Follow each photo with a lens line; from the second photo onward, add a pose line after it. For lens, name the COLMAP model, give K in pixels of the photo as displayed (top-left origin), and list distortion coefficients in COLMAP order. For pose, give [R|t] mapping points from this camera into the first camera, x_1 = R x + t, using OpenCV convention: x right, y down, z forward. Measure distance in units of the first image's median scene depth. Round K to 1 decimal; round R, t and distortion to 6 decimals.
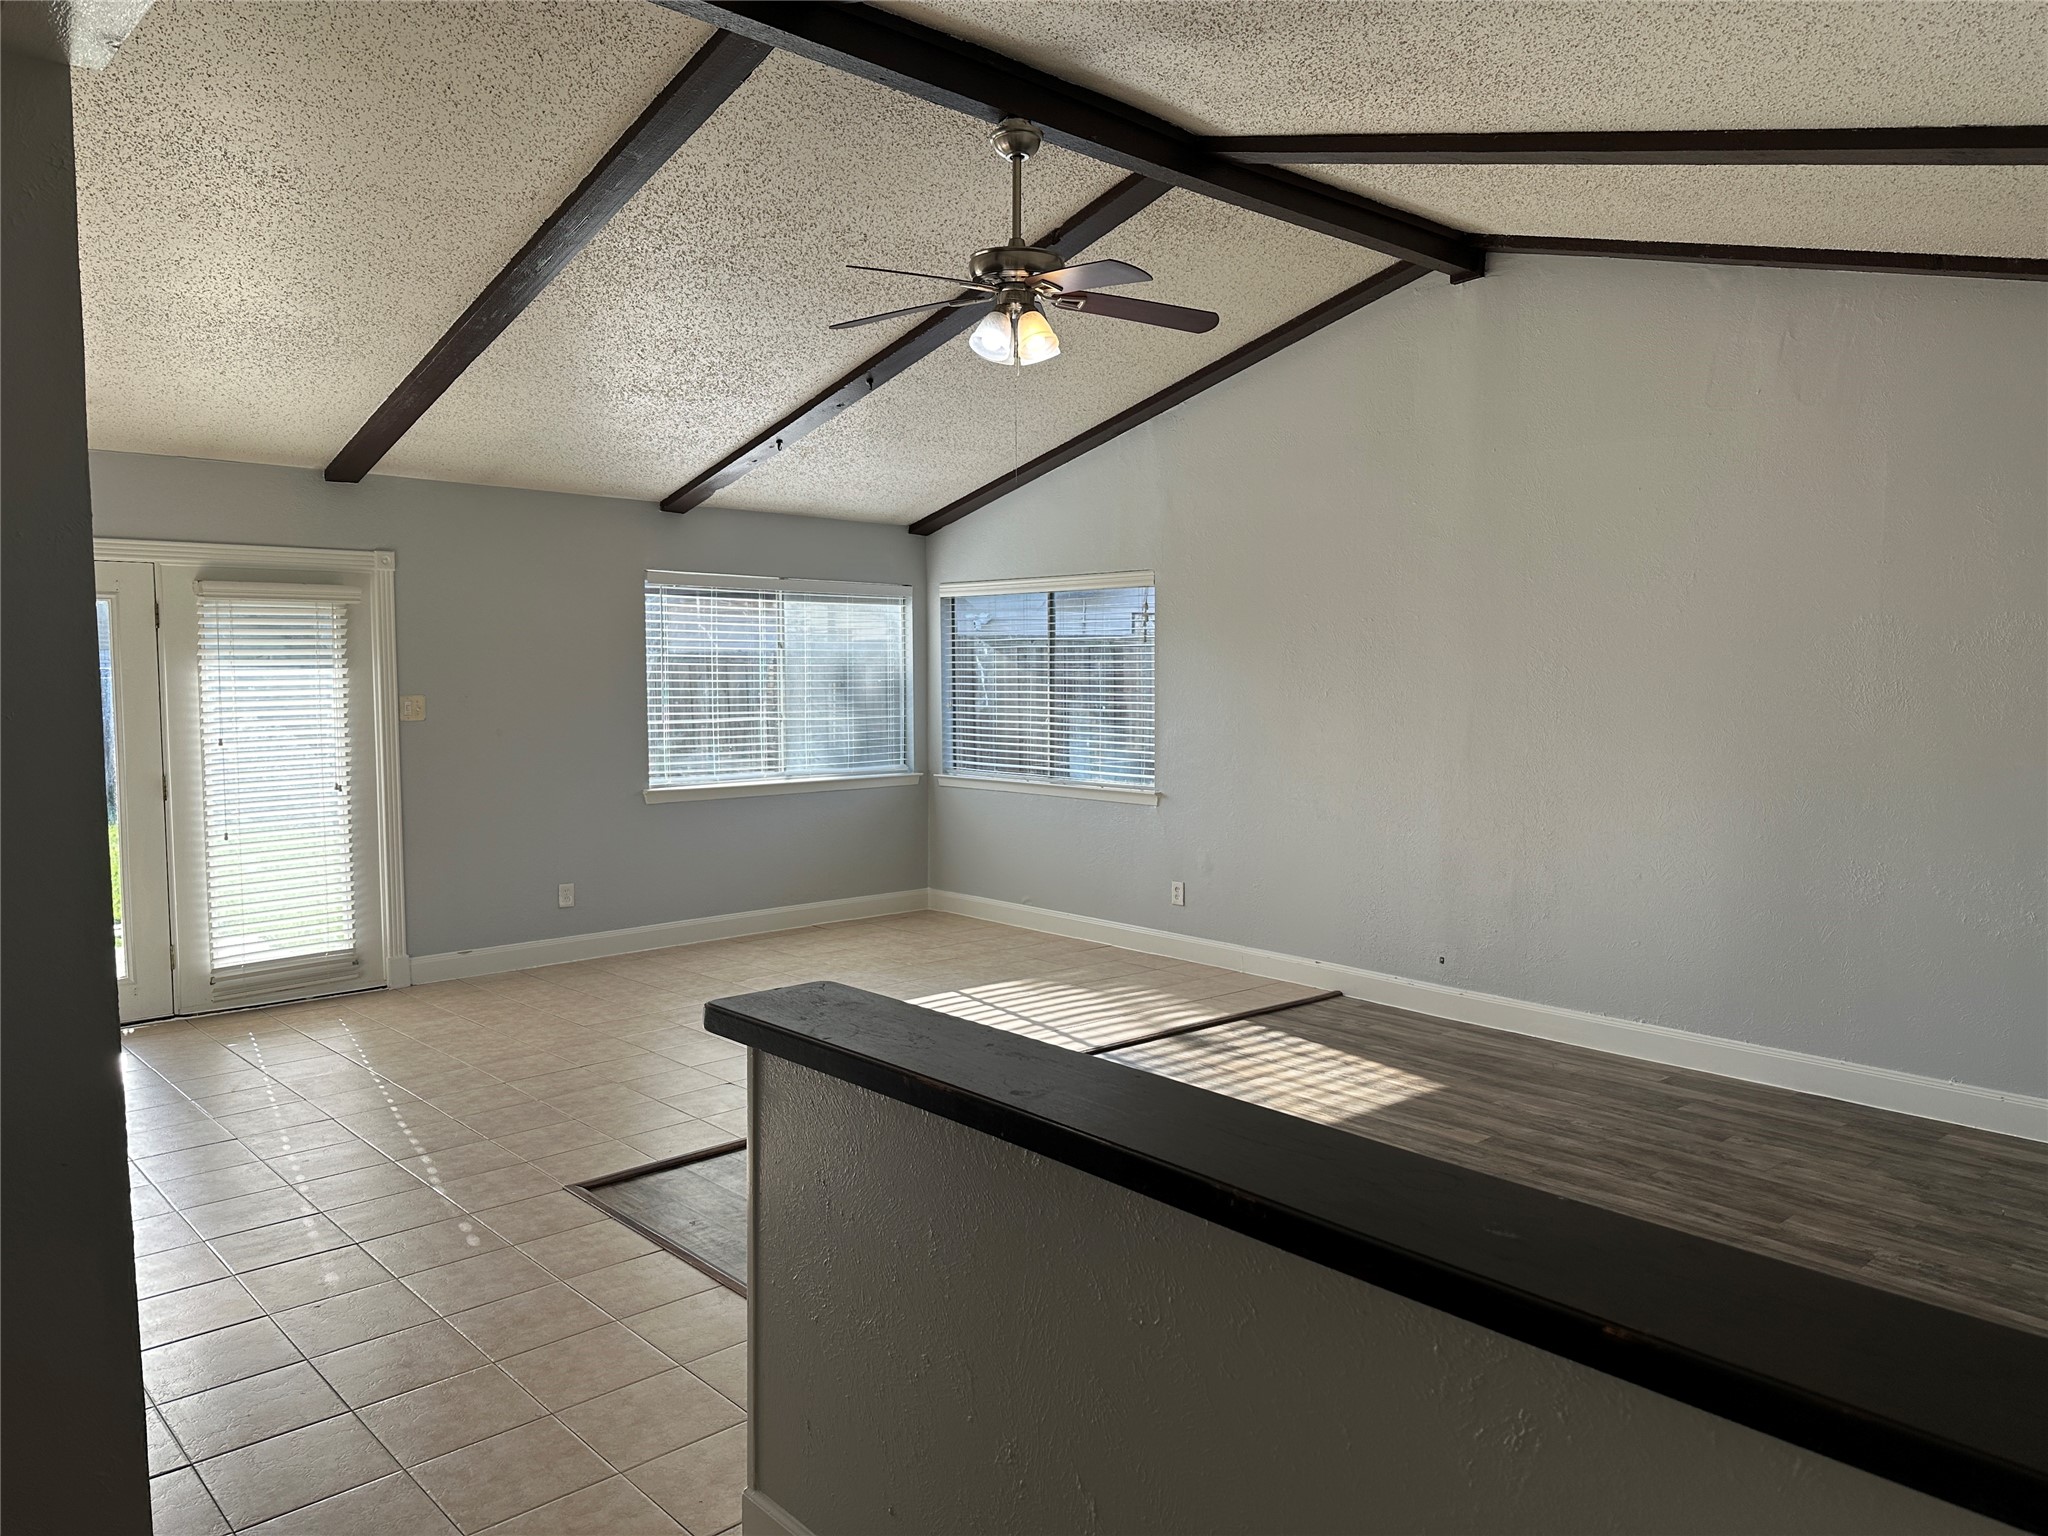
lens RADIAL K [[1510.1, 0, 1022.9], [0, 1510.1, 779.0], [0, 0, 1]] dist [0.089067, -0.109119]
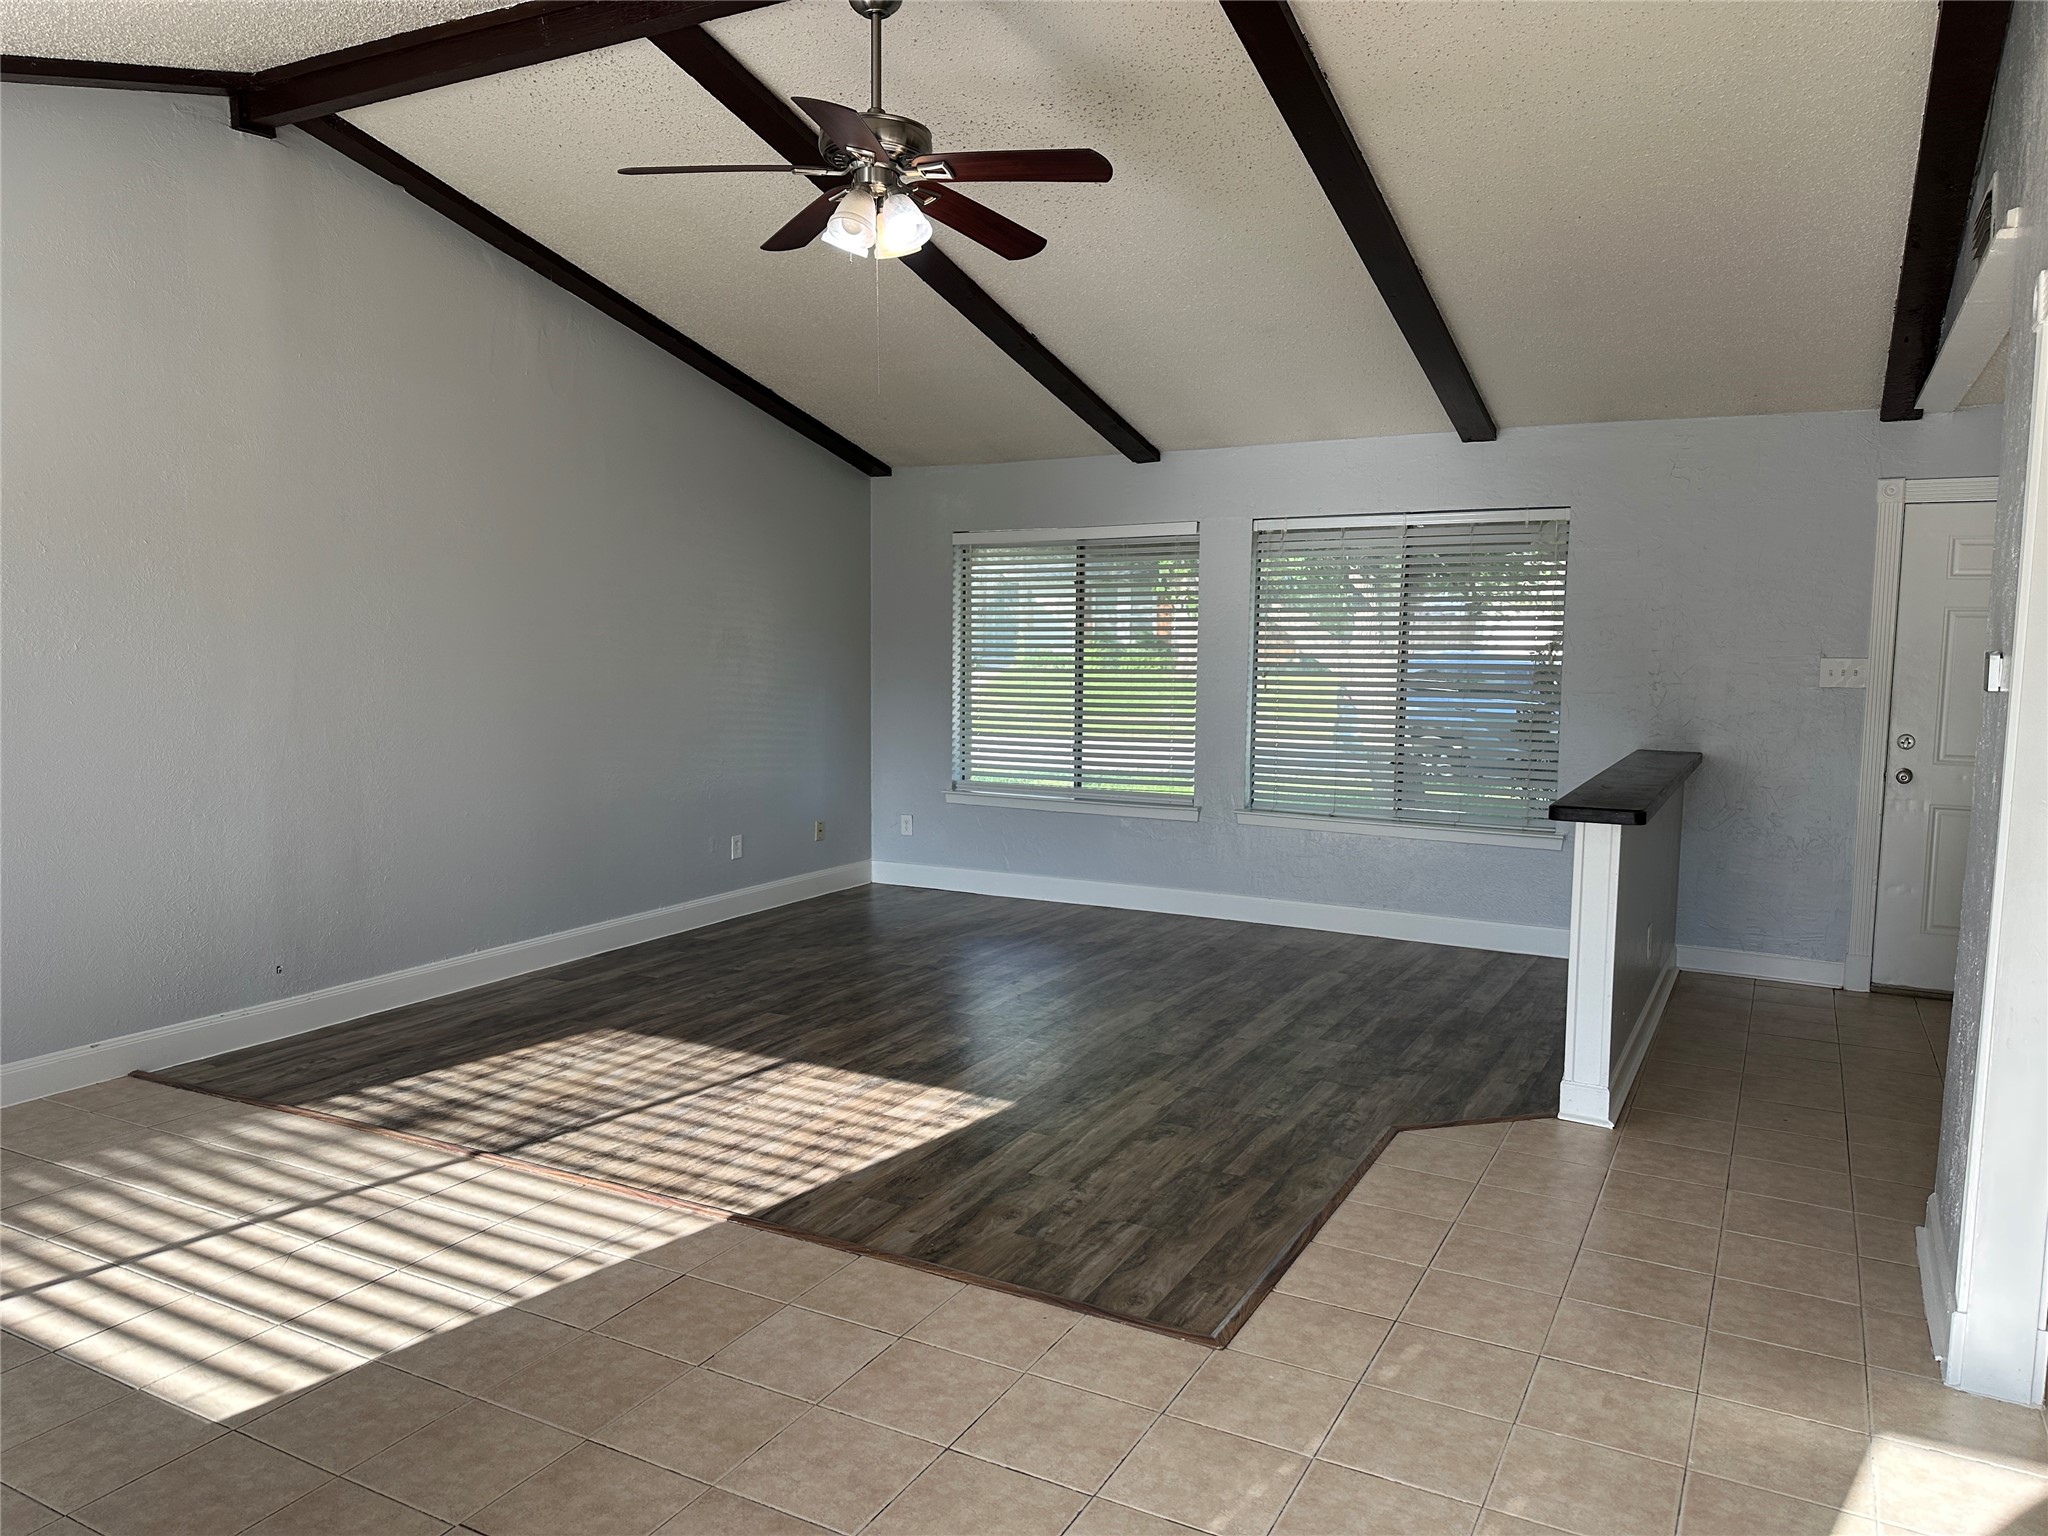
lens RADIAL K [[1510.1, 0, 1019.1], [0, 1510.1, 760.8], [0, 0, 1]] dist [0.089067, -0.109119]
pose [[-0.357691, -0.093924, 0.929105, -0.709337], [0.063812, 0.990145, 0.124661, -0.079463], [-0.931657, 0.103878, -0.348173, 1.024926]]
